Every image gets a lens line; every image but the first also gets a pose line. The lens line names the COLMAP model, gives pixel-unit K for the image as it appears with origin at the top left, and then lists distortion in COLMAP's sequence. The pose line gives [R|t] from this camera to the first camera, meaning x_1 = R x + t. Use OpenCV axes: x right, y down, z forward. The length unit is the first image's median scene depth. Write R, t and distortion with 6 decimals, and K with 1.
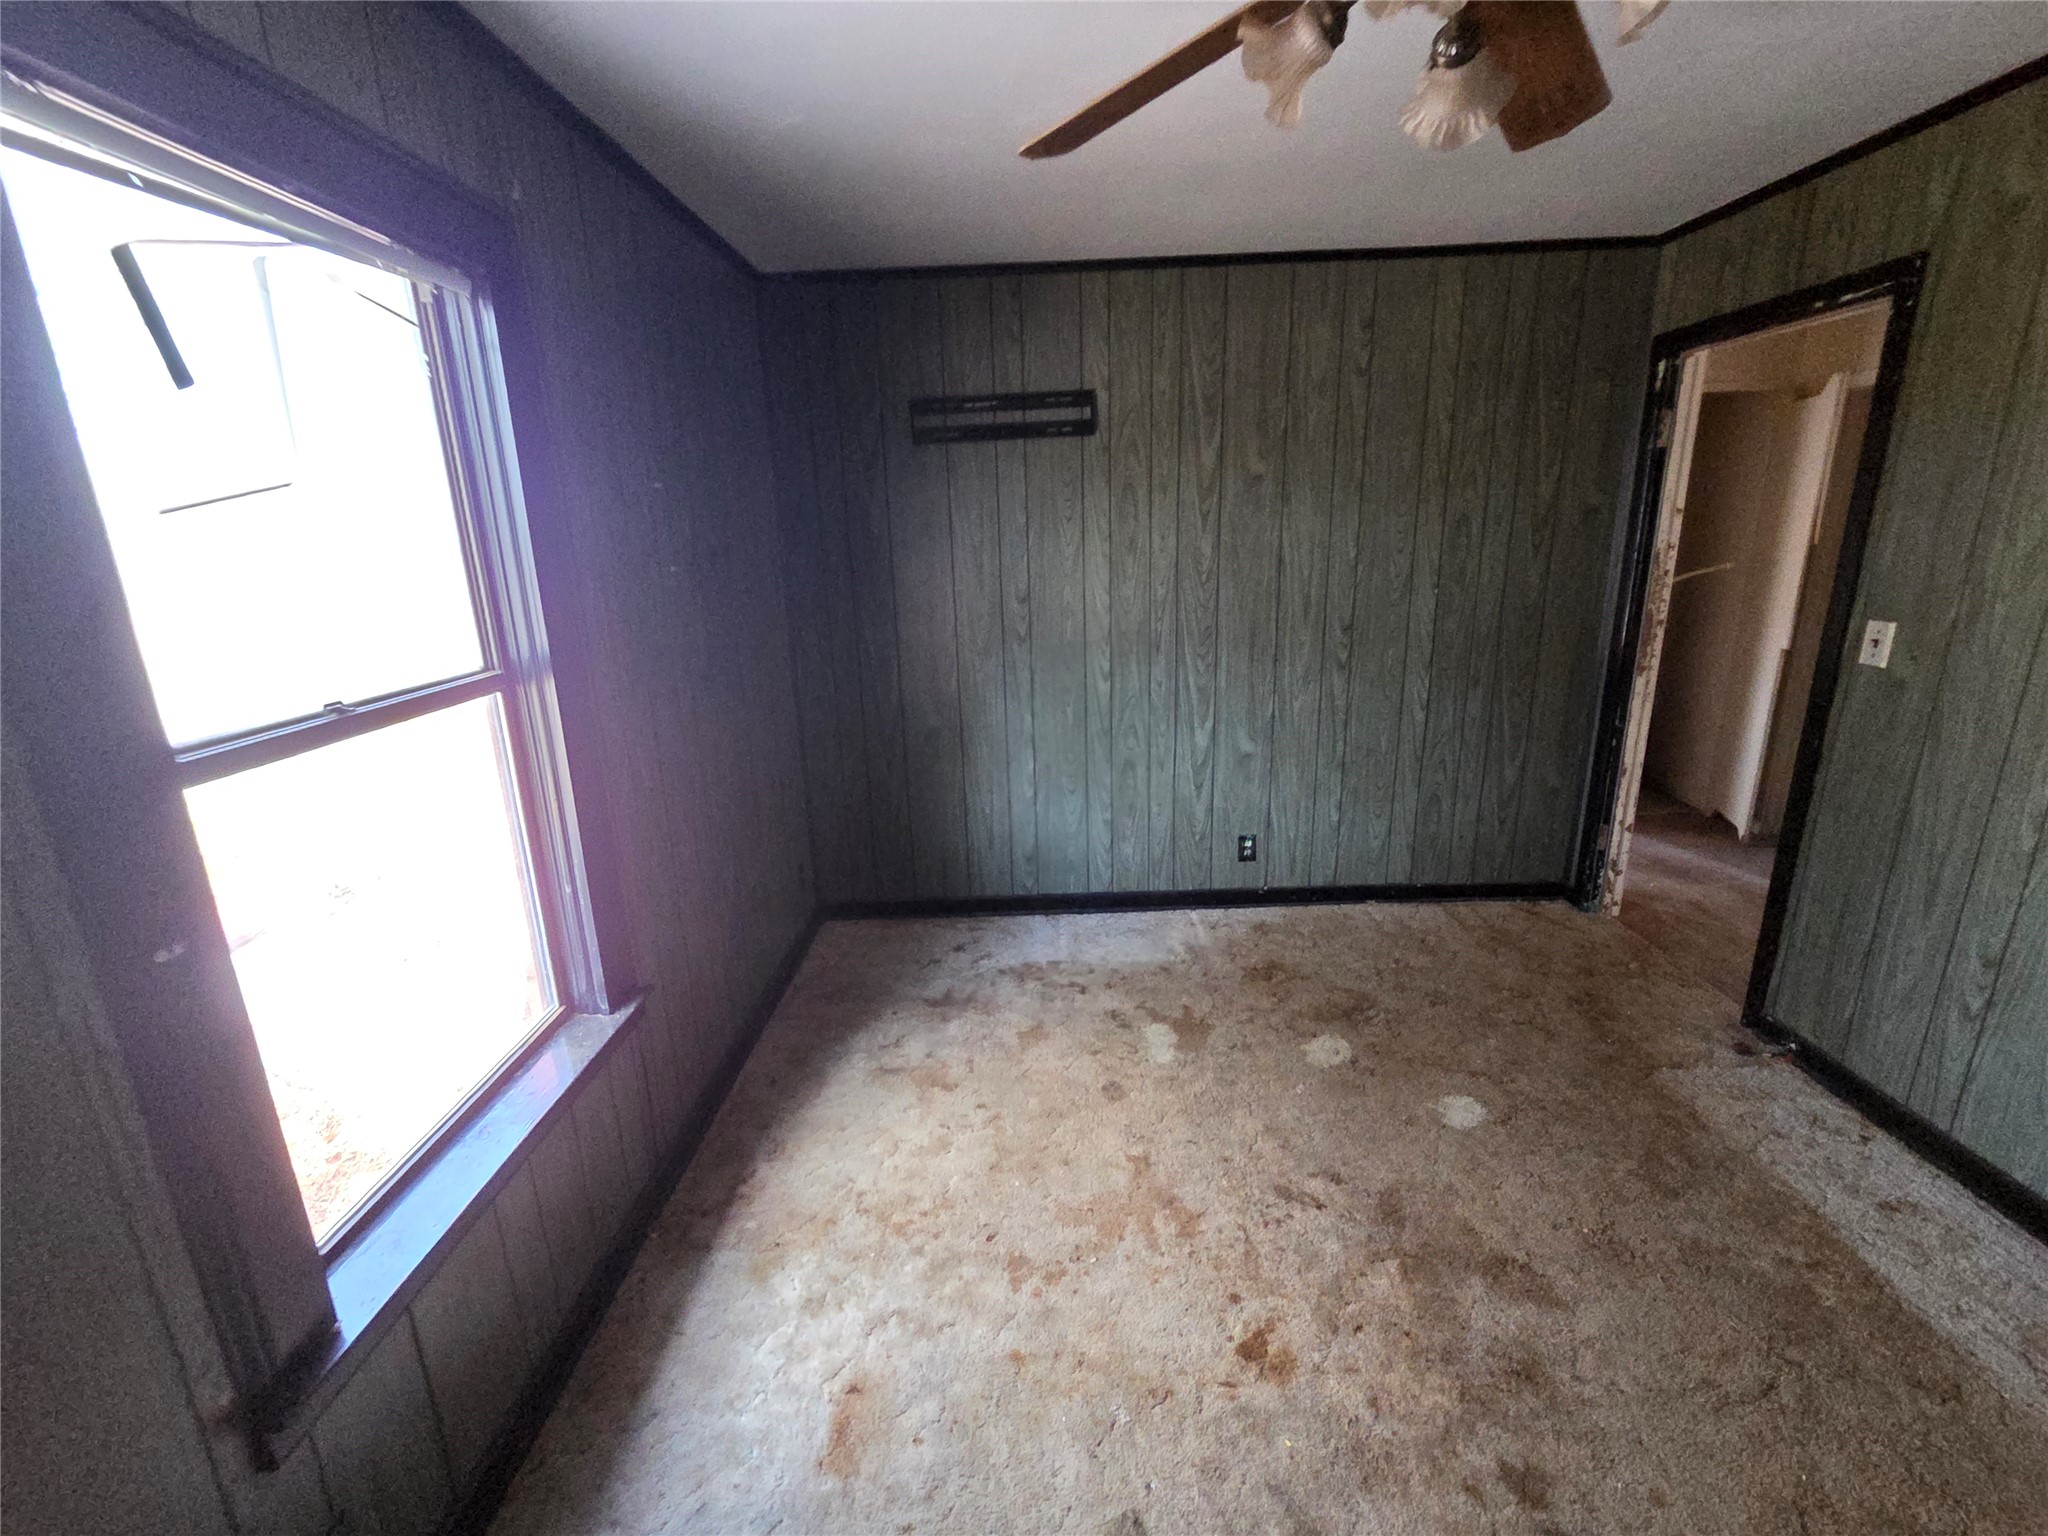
lens RADIAL K [[848.8, 0, 1018.8], [0, 848.8, 778.1], [0, 0, 1]] dist [-0.002811, 0.001127]
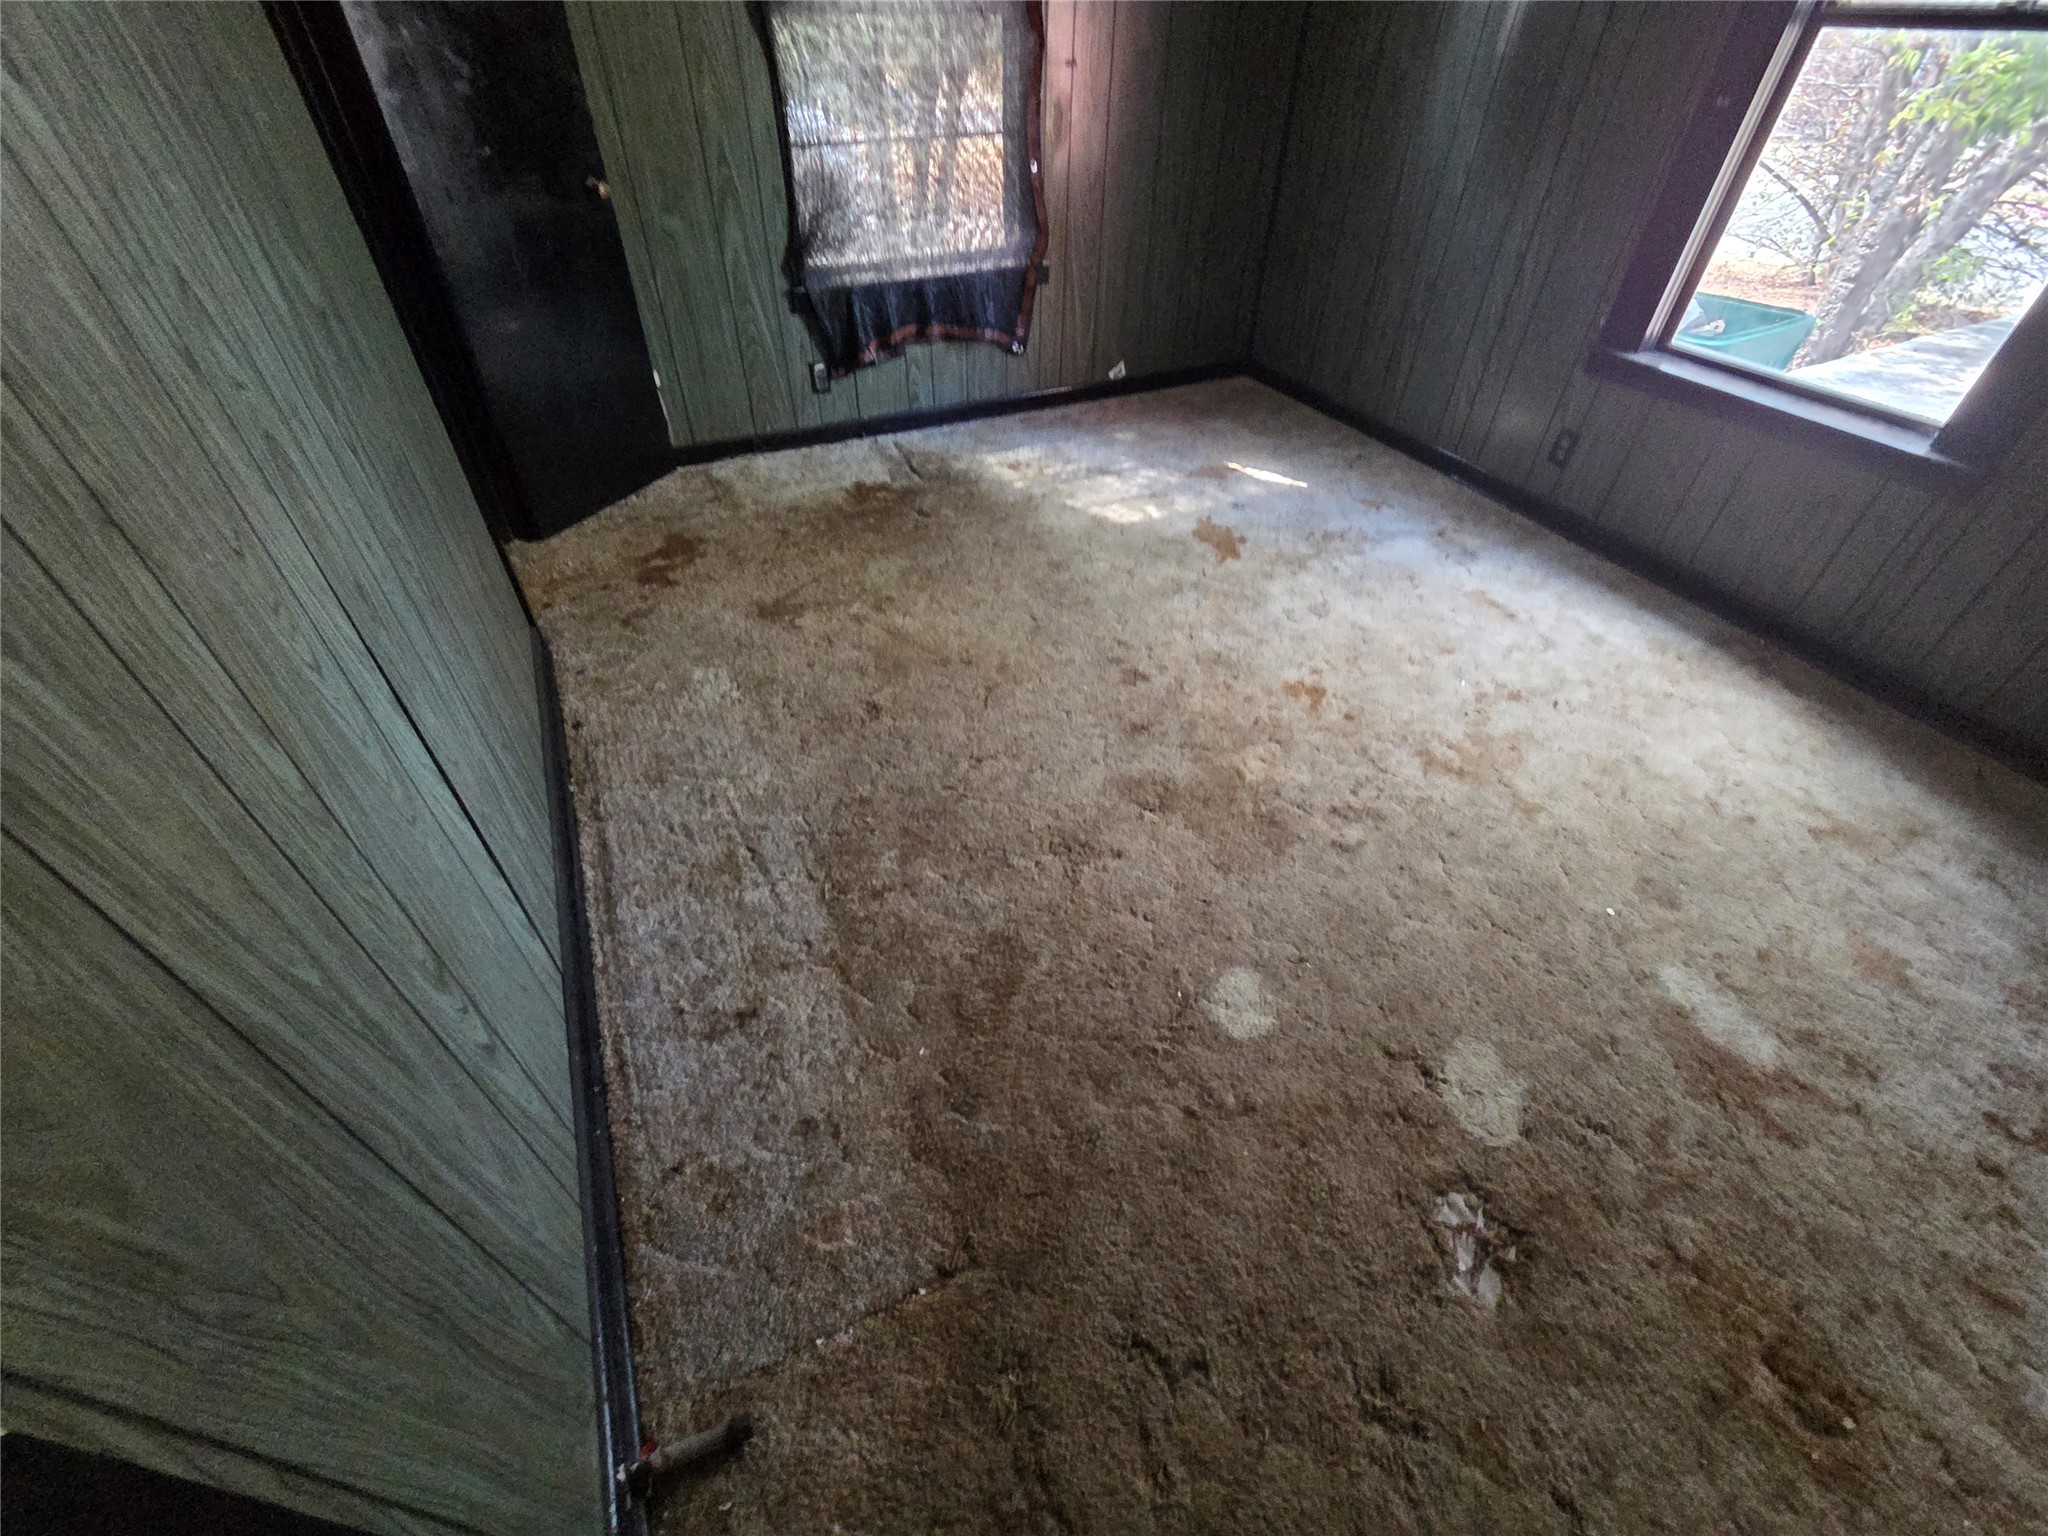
lens RADIAL K [[848.8, 0, 1018.8], [0, 848.8, 778.1], [0, 0, 1]] dist [-0.002811, 0.001127]
pose [[-0.896943, 0.319871, -0.305247, 0.909682], [-0.103665, 0.518993, 0.848469, -0.258858], [0.429822, 0.792672, -0.432348, 1.186690]]
